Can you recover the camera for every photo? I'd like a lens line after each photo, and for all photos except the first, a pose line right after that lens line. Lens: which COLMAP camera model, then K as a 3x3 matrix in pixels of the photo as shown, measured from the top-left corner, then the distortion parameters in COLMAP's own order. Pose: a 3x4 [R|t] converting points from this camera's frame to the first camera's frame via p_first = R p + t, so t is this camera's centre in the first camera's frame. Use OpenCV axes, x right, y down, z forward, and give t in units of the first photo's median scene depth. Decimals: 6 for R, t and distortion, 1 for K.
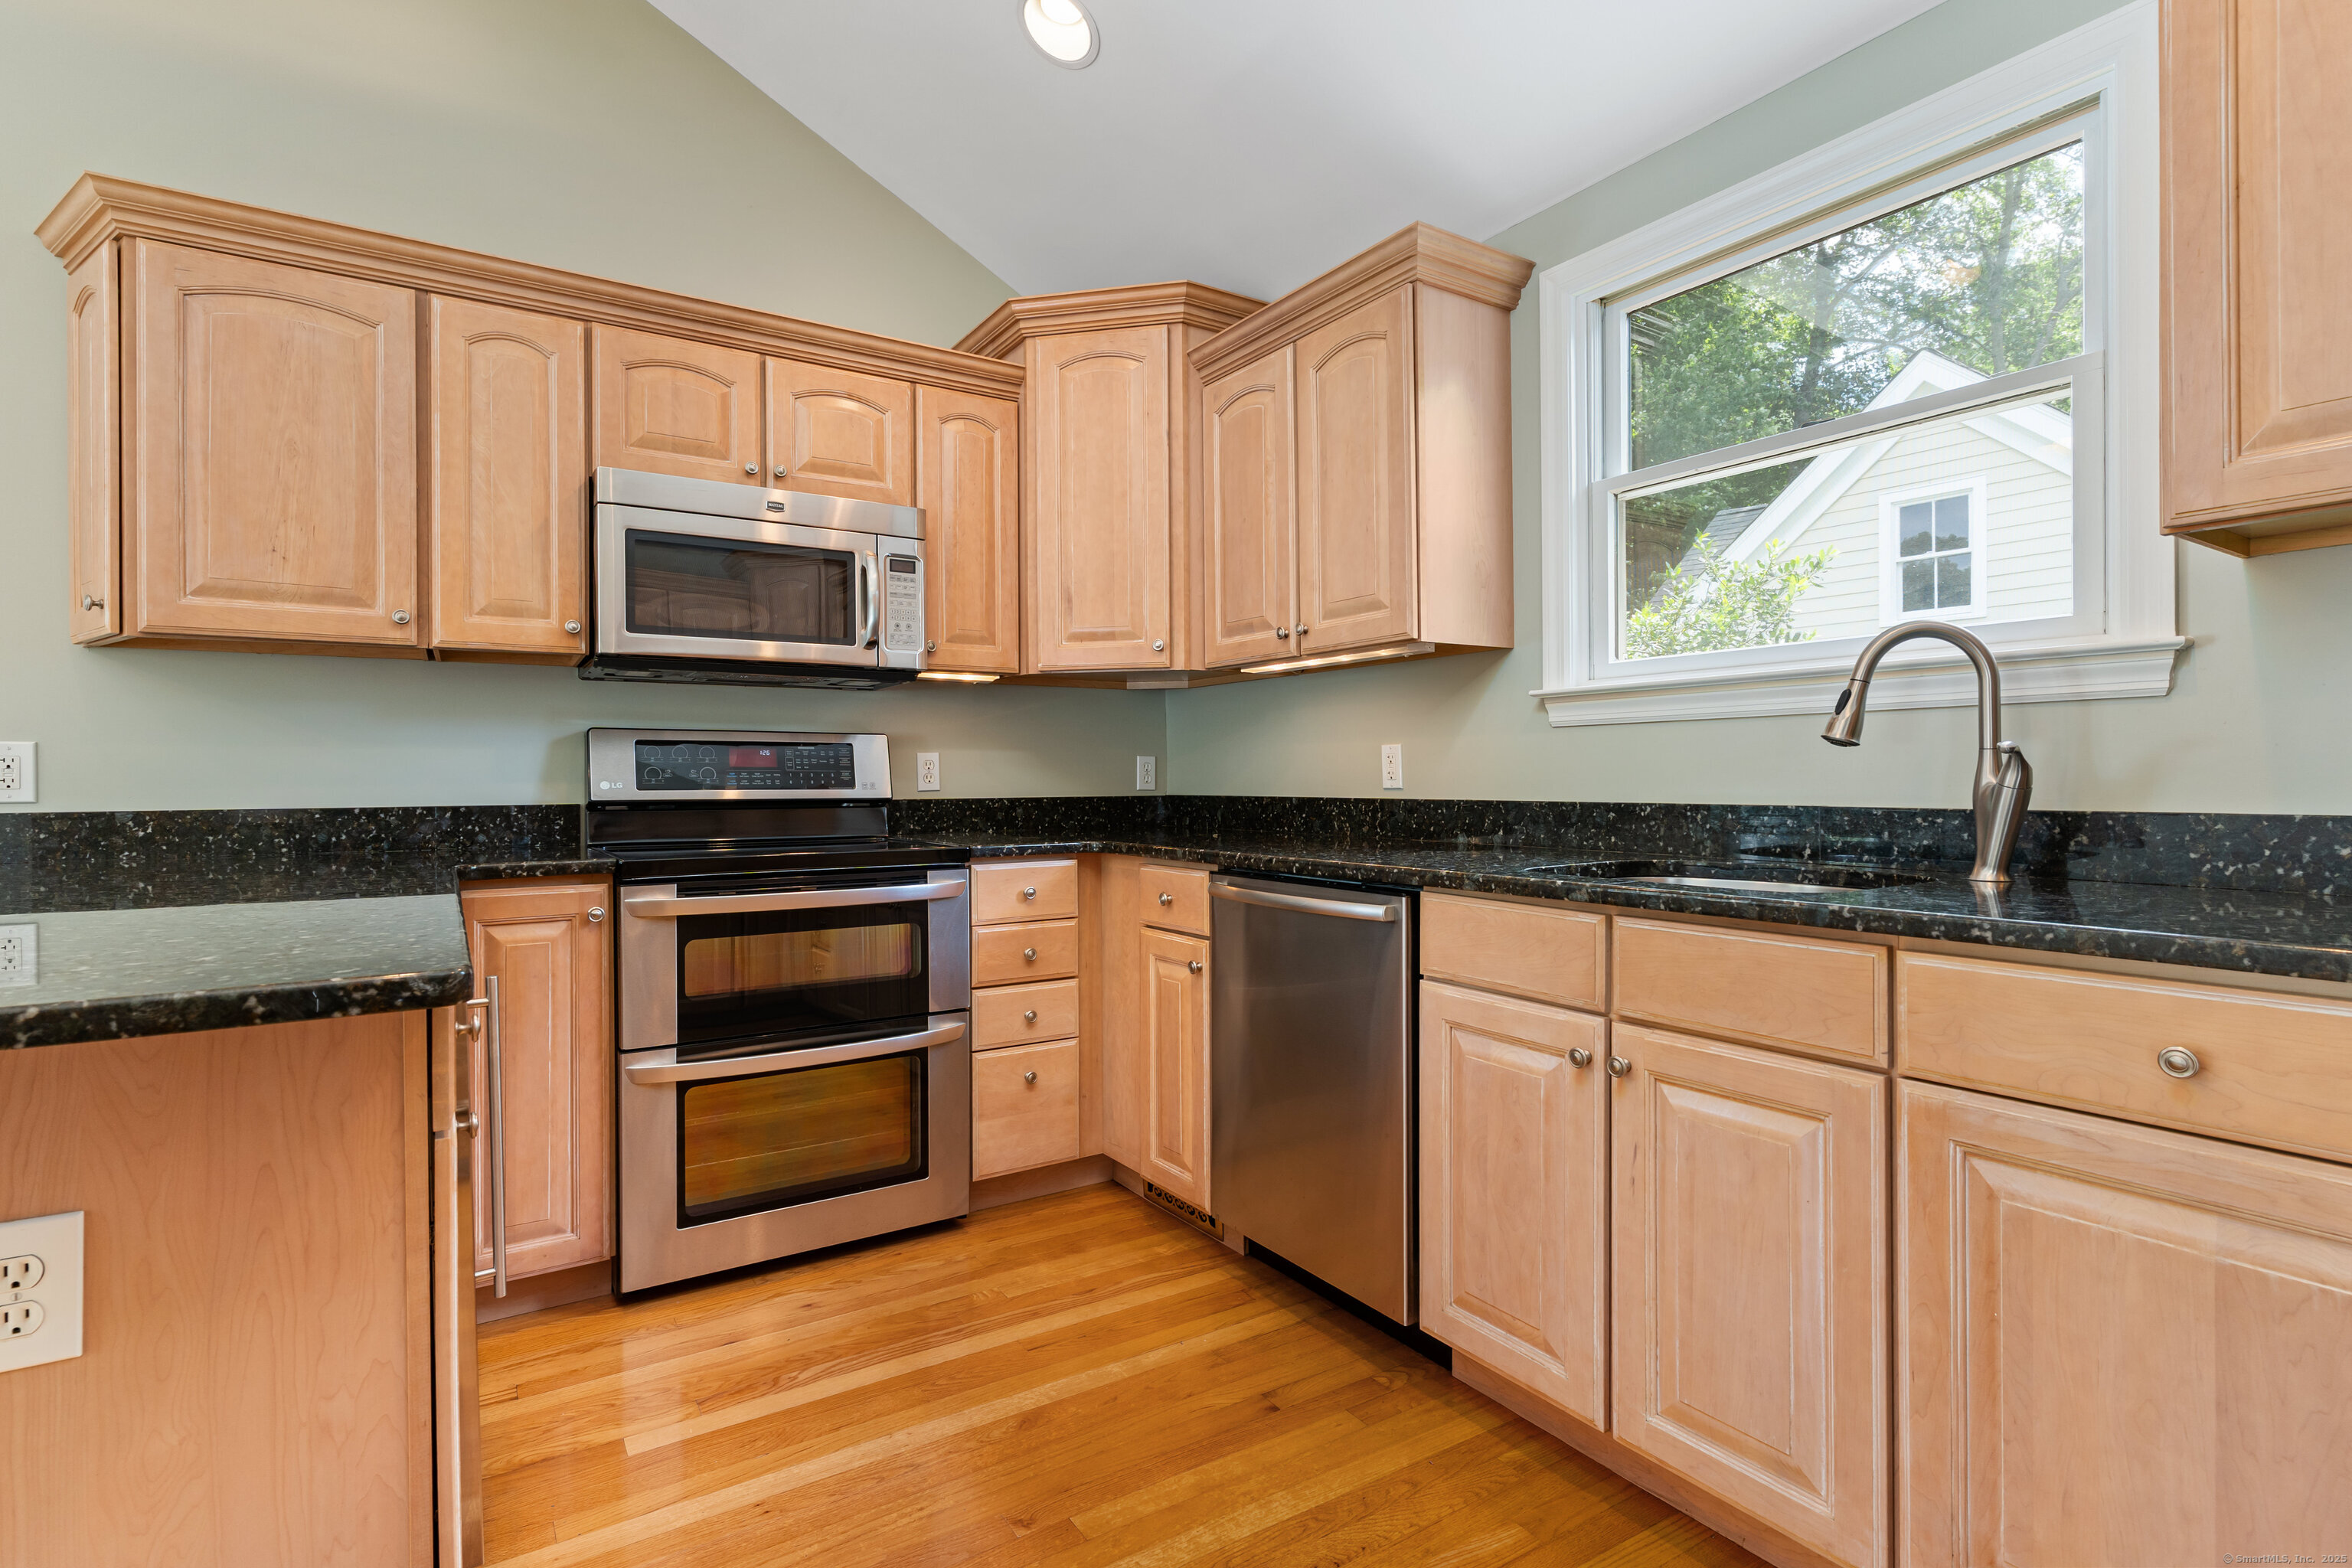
lens RADIAL K [[1130.8, 0, 1172.9], [0, 1130.8, 782.6], [0, 0, 1]] dist [-0.000088, 0.001749]
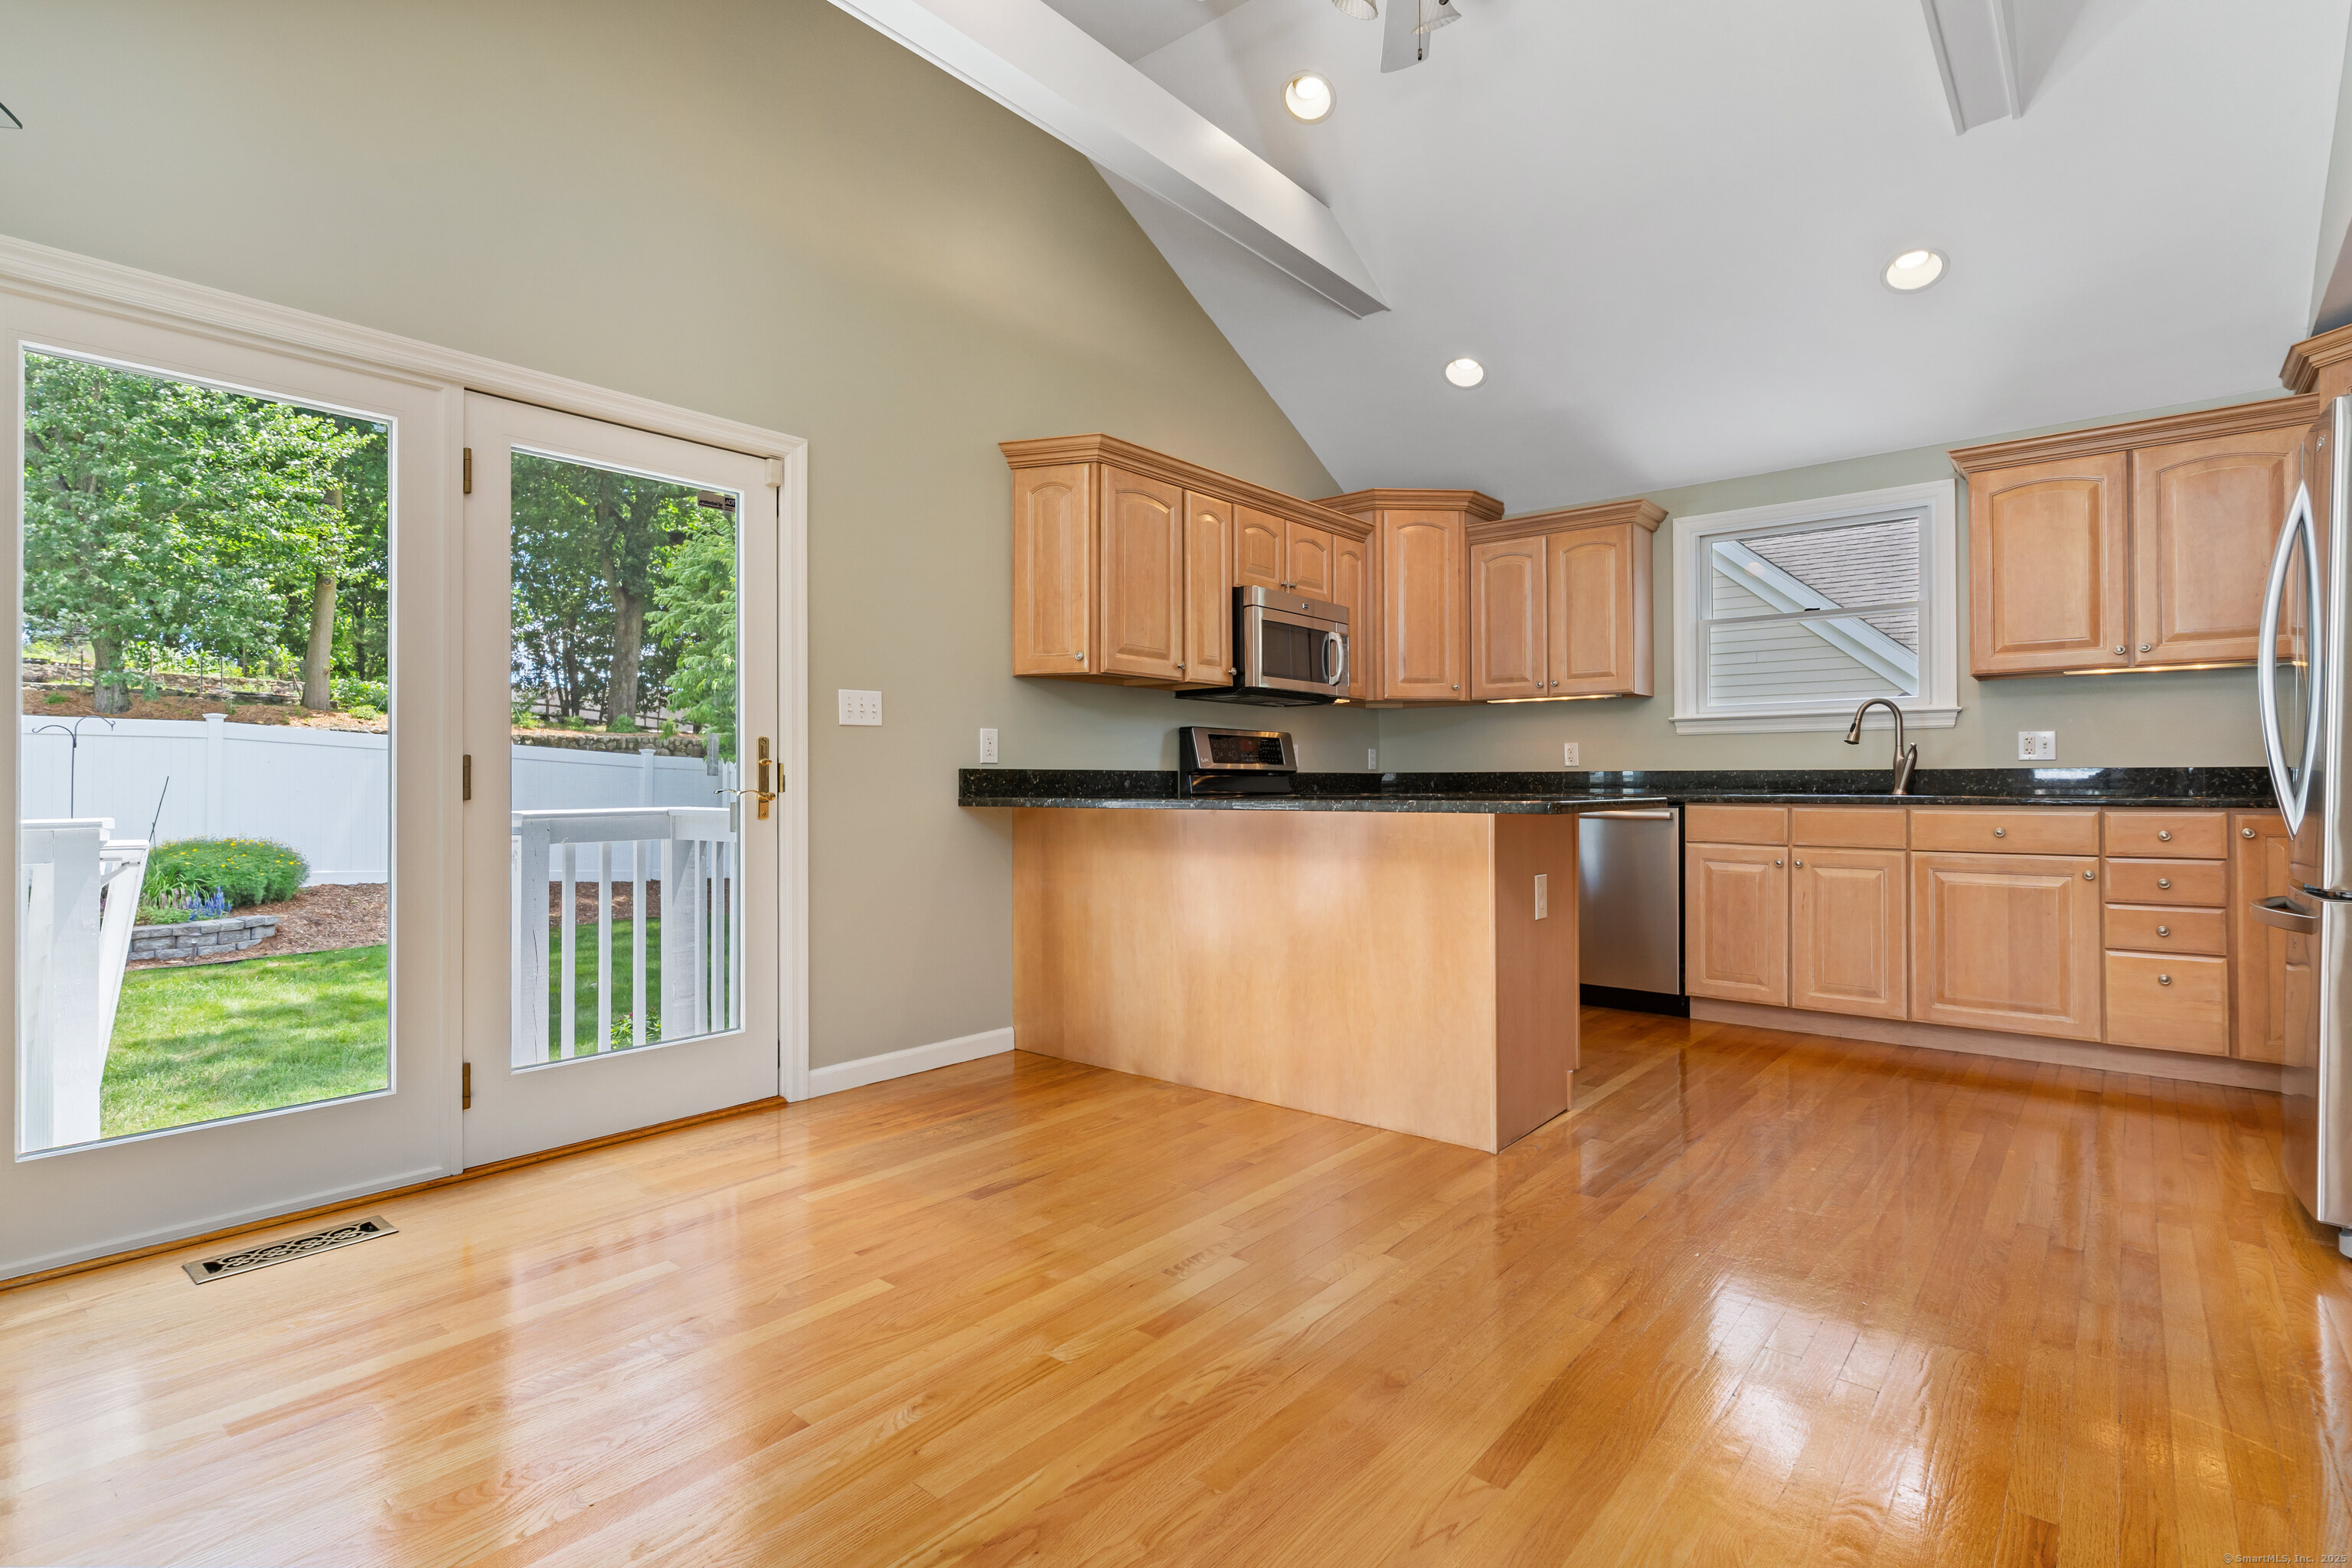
lens RADIAL K [[1130.8, 0, 1182.2], [0, 1130.8, 772.0], [0, 0, 1]] dist [-0.000088, 0.001749]
pose [[0.954290, 0.006829, 0.298805, -1.212955], [-0.002563, 0.999889, -0.014665, 0.054169], [-0.298872, 0.013229, 0.954201, -0.751388]]
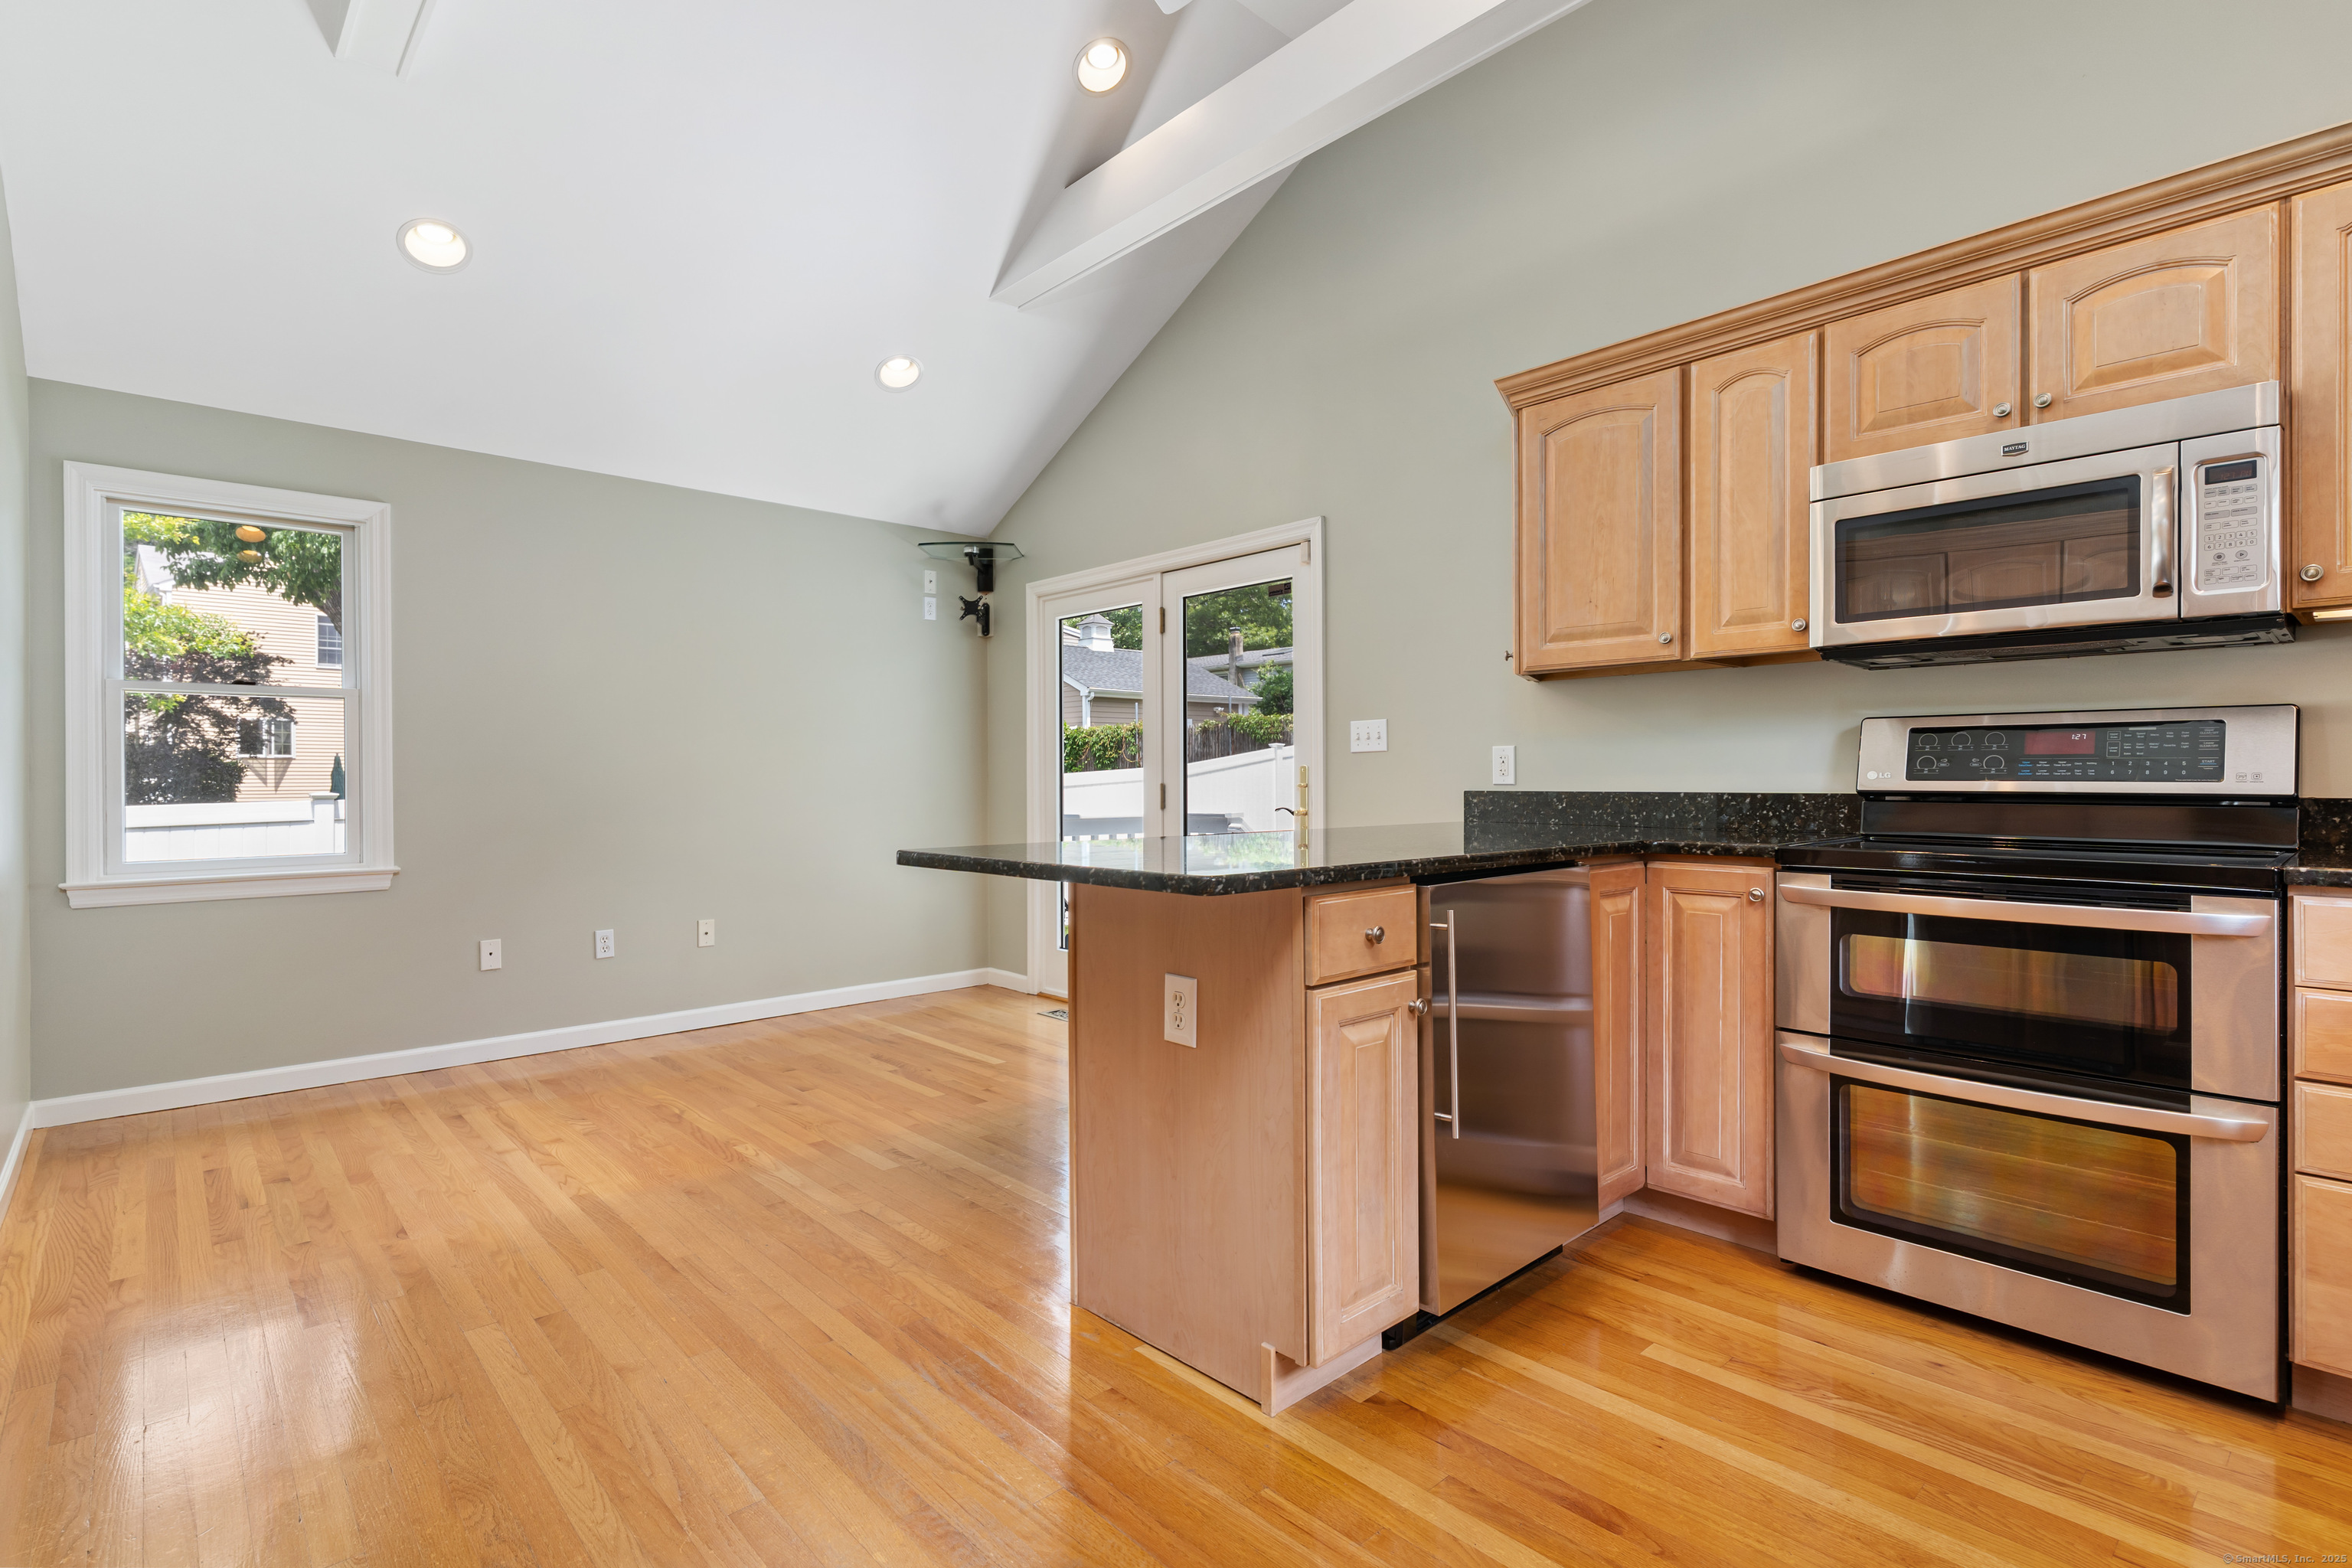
lens RADIAL K [[1130.8, 0, 1136.7], [0, 1130.8, 783.4], [0, 0, 1]] dist [-0.000088, 0.001749]
pose [[0.146432, 0.011432, -0.989155, 0.446834], [0.000013, 0.999933, 0.011558, -0.002024], [0.989221, -0.001706, 0.146422, 0.245154]]
